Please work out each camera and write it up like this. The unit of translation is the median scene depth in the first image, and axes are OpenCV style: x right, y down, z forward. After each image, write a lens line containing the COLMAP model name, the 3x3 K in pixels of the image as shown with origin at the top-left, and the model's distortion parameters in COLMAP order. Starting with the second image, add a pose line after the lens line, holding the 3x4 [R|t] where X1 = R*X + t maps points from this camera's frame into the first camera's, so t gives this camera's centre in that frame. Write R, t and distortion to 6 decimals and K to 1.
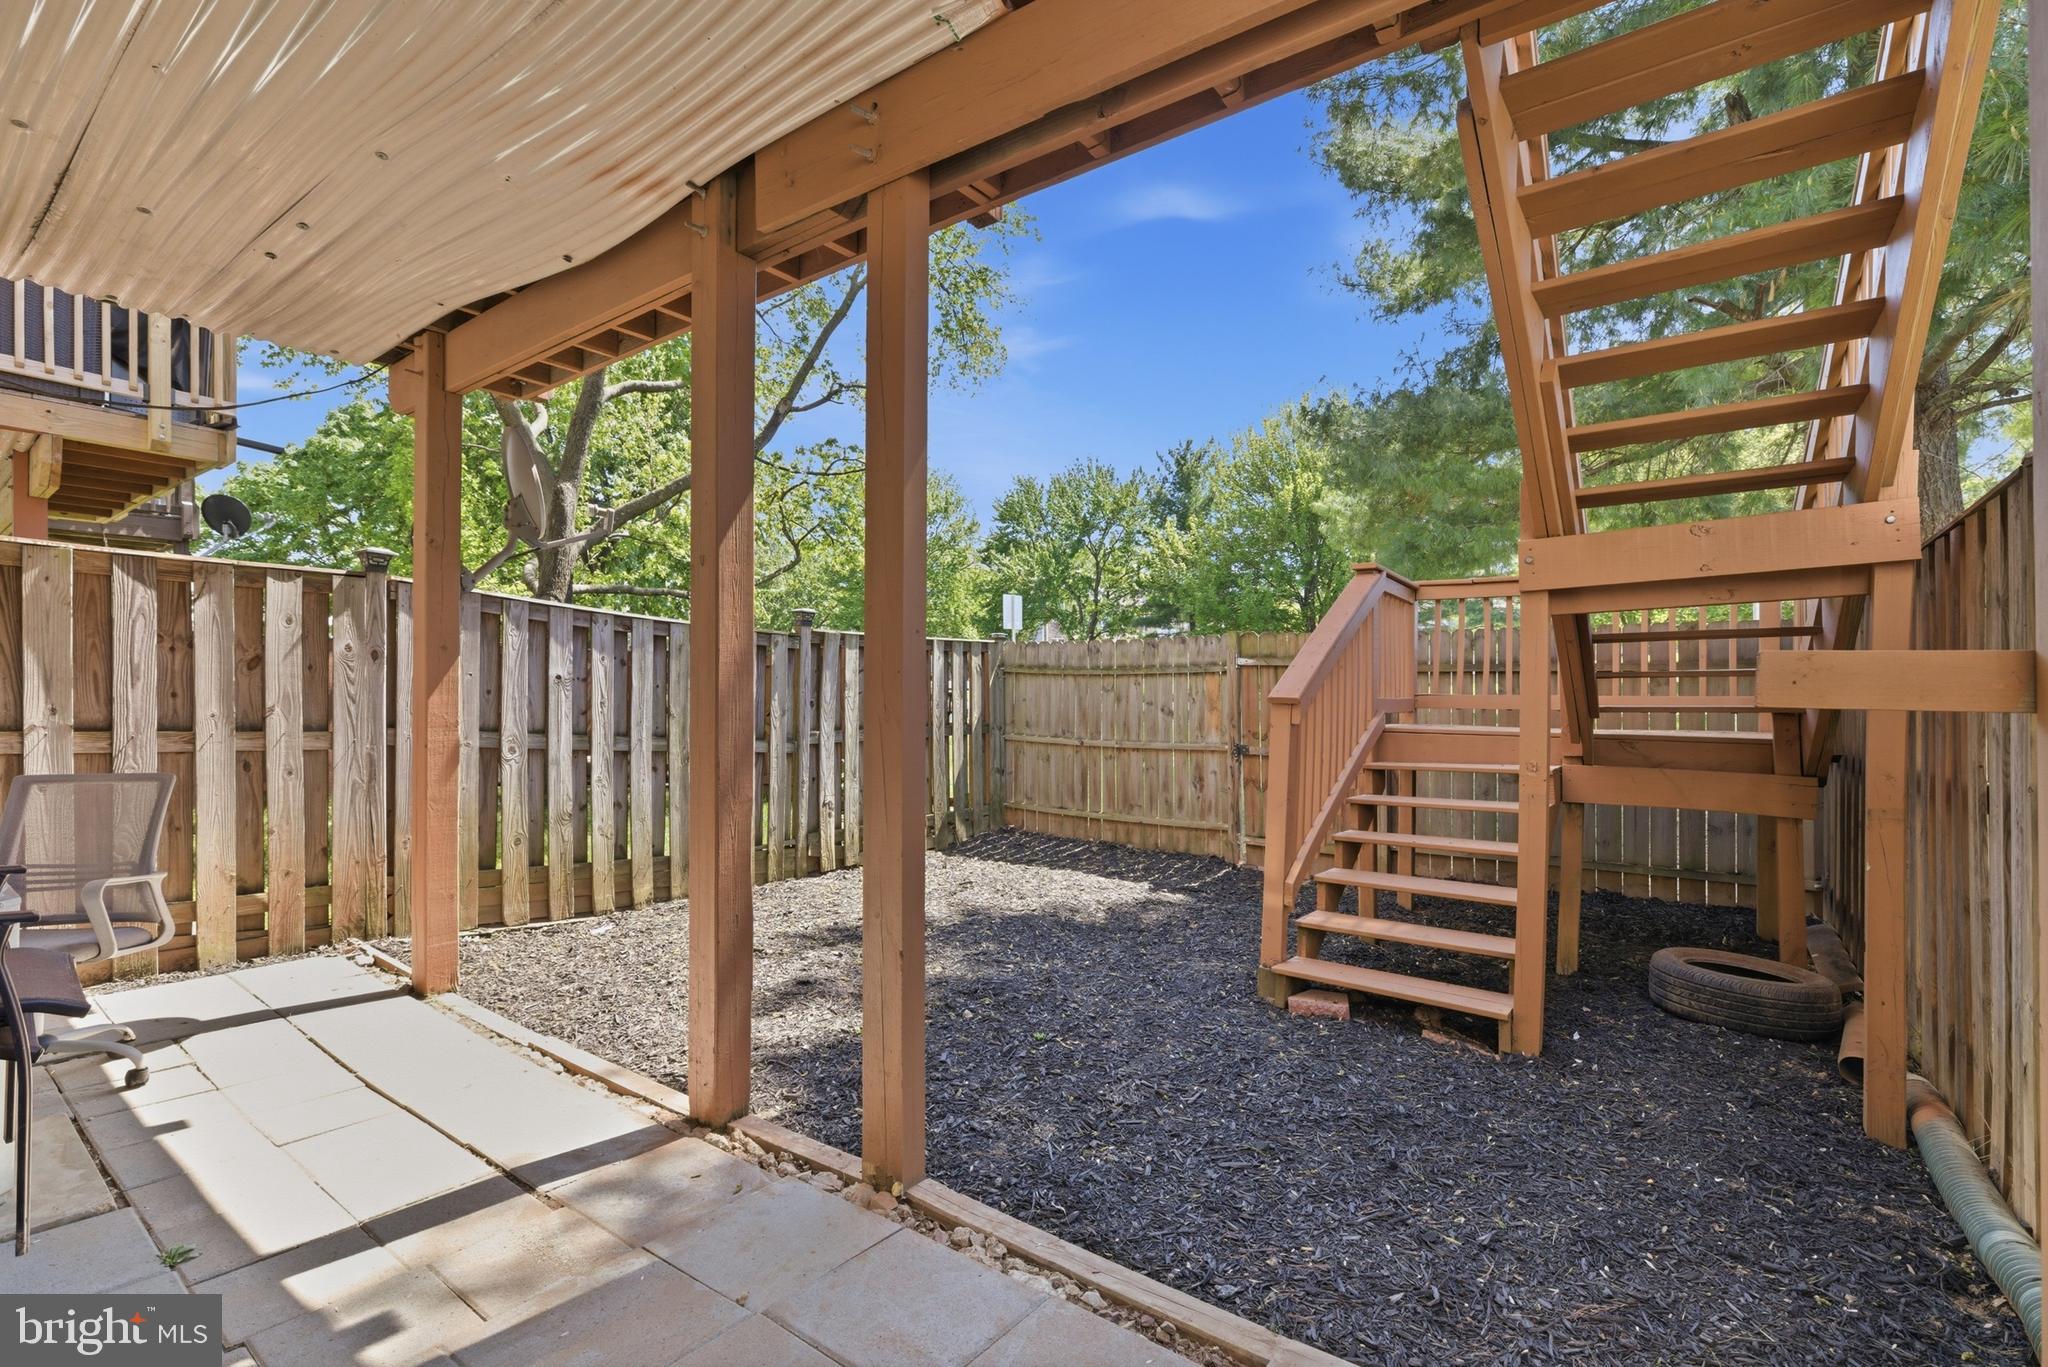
lens RADIAL K [[916.4, 0, 1024.2], [0, 916.4, 685.3], [0, 0, 1]] dist [-0.002670, 0.000458]
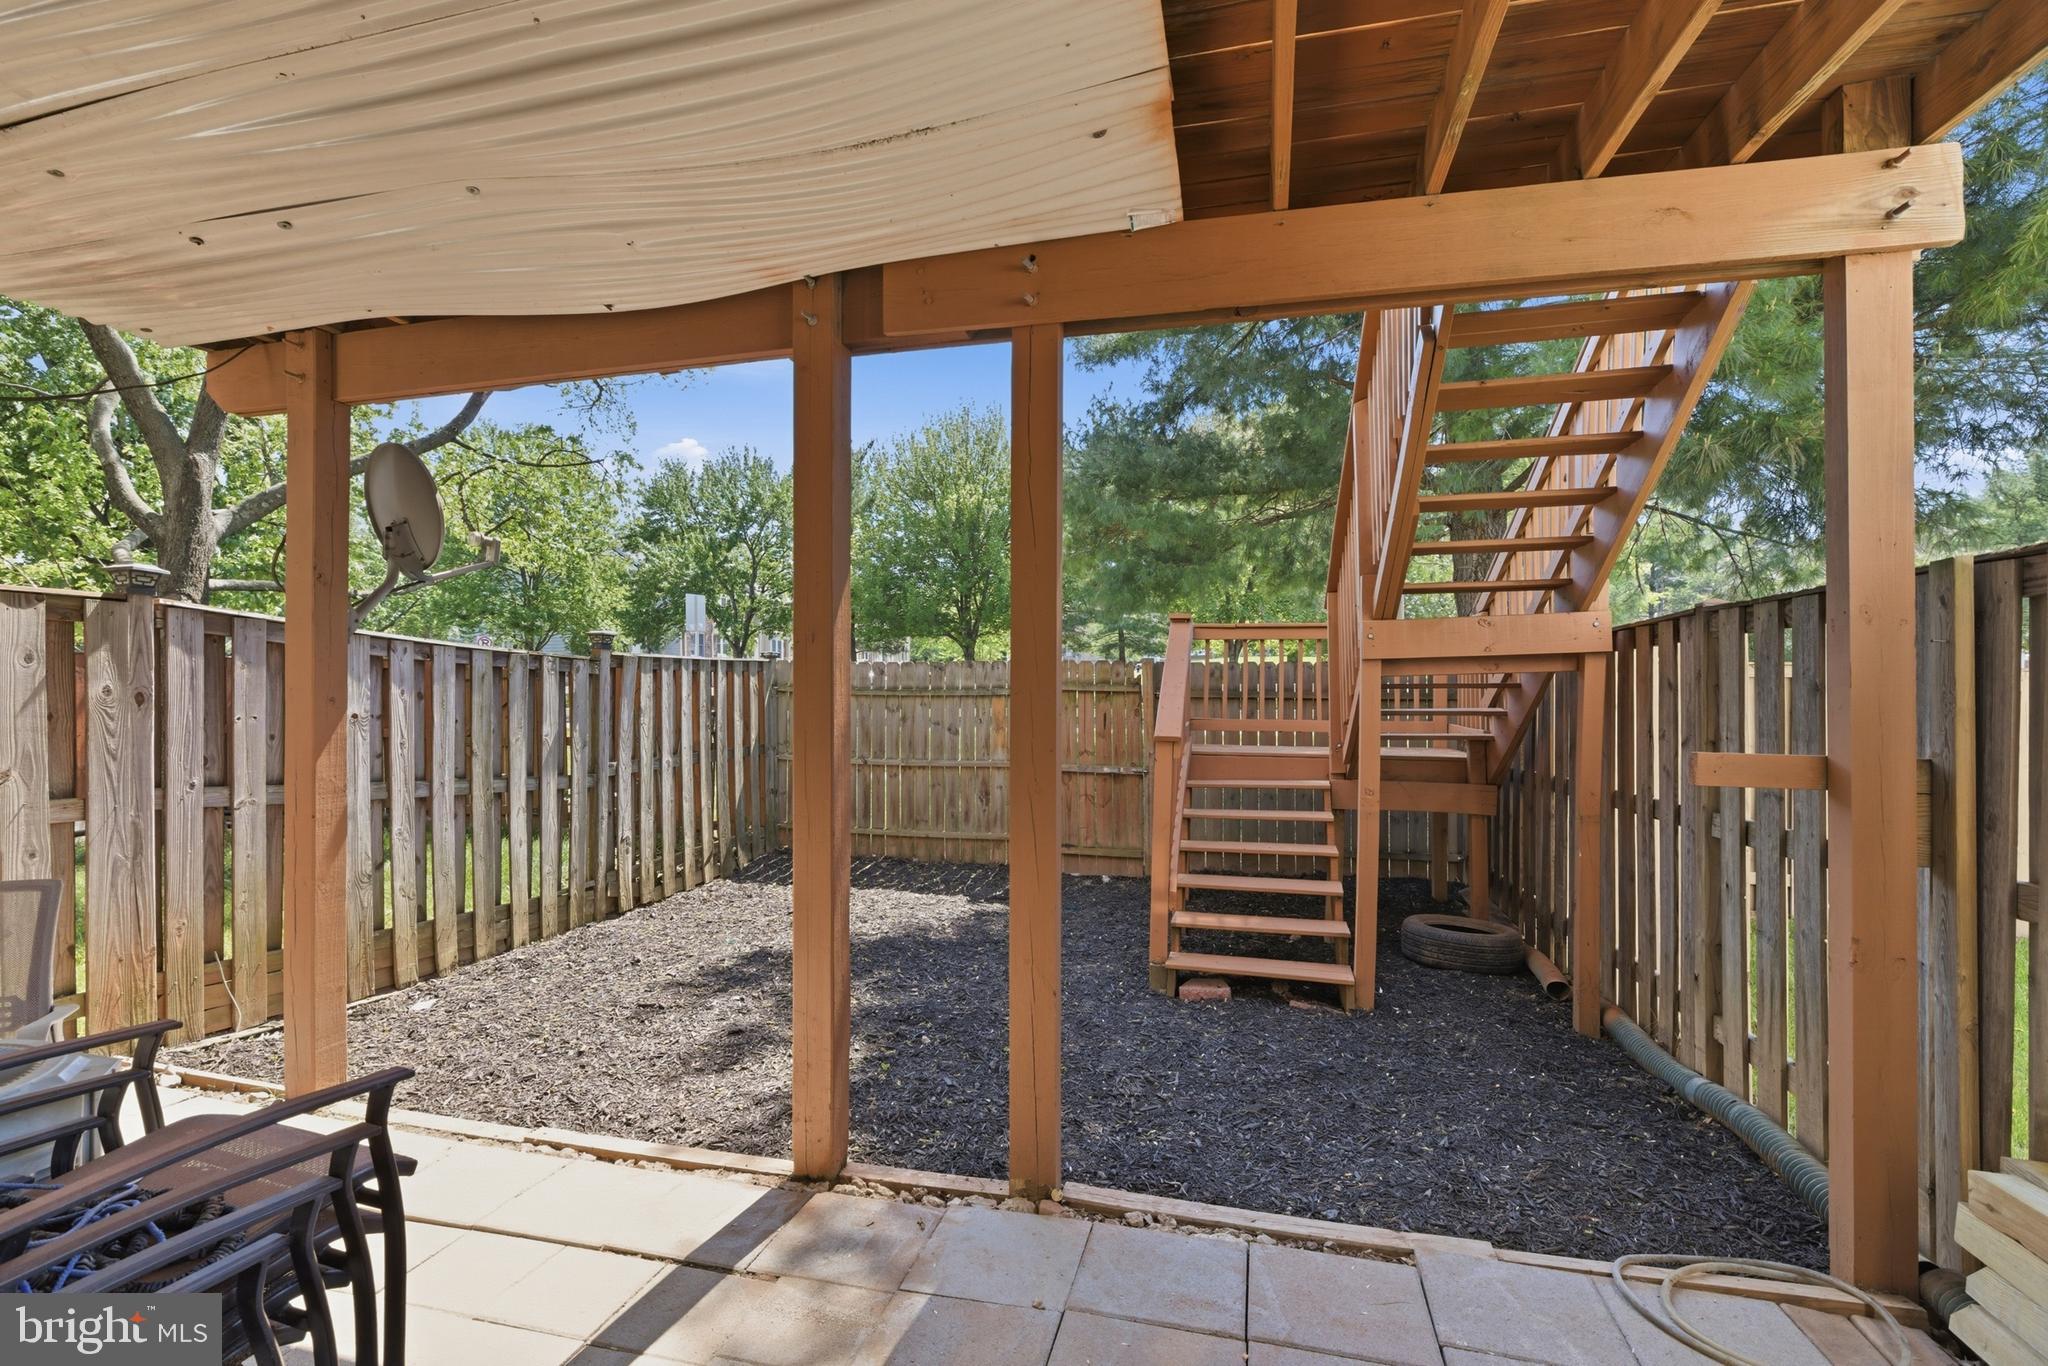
lens RADIAL K [[916.4, 0, 1028.5], [0, 916.4, 687.5], [0, 0, 1]] dist [-0.002670, 0.000458]
pose [[0.926339, 0.000822, 0.376691, -0.290267], [-0.002959, 0.999983, 0.005093, -0.048764], [-0.376680, -0.005833, 0.926325, -0.030486]]
